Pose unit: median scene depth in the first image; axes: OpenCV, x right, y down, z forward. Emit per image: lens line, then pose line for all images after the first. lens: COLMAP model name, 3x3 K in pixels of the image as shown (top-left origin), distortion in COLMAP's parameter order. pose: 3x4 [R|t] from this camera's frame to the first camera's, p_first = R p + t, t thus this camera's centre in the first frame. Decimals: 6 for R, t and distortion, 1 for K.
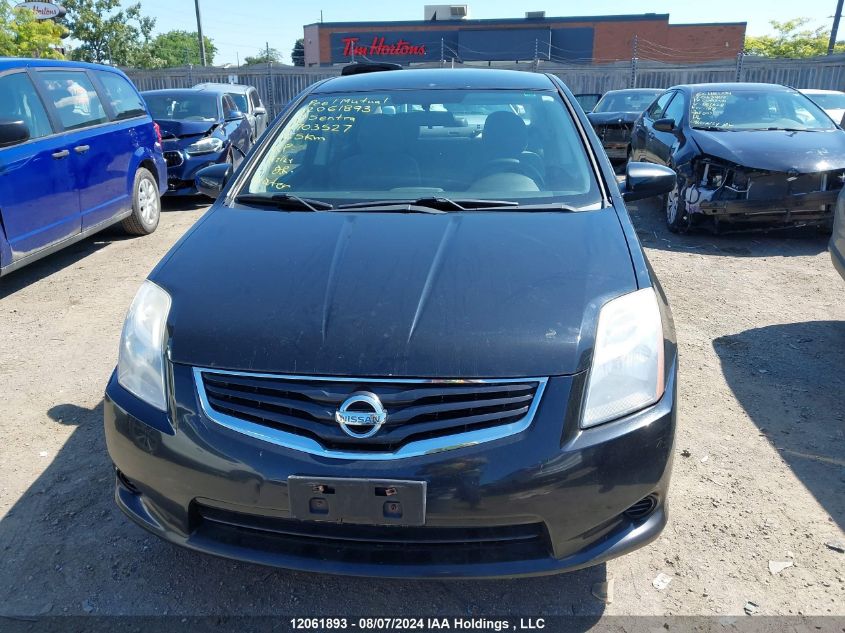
lens RADIAL K [[670.7, 0, 422.5], [0, 670.7, 316.5], [0, 0, 1]] dist [-0.004114, 0.007708]
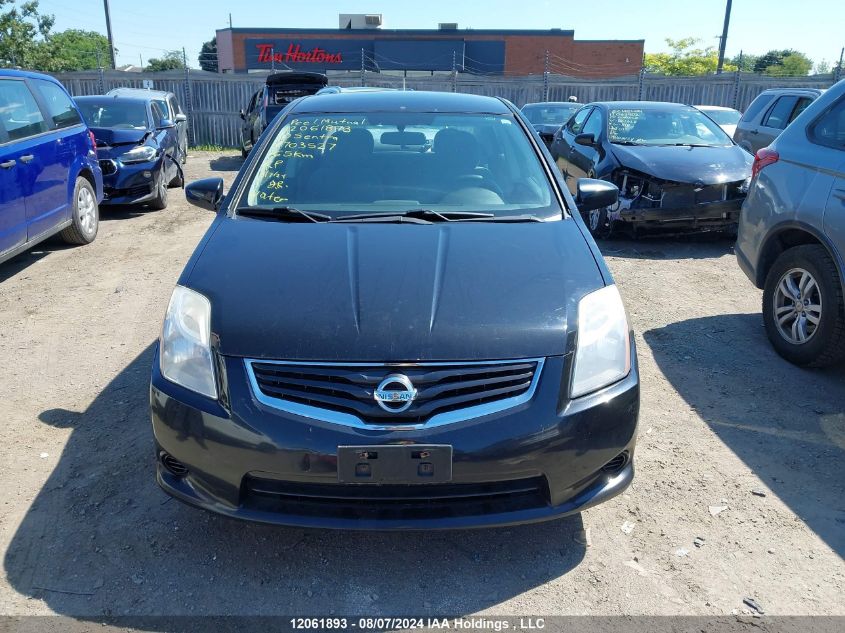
lens RADIAL K [[670.7, 0, 422.5], [0, 670.7, 316.5], [0, 0, 1]] dist [-0.004114, 0.007708]
pose [[0.991989, -0.021928, 0.124407, -0.099636], [0.023096, 0.999702, -0.007958, 0.010497], [-0.124196, 0.010767, 0.992199, -0.104102]]
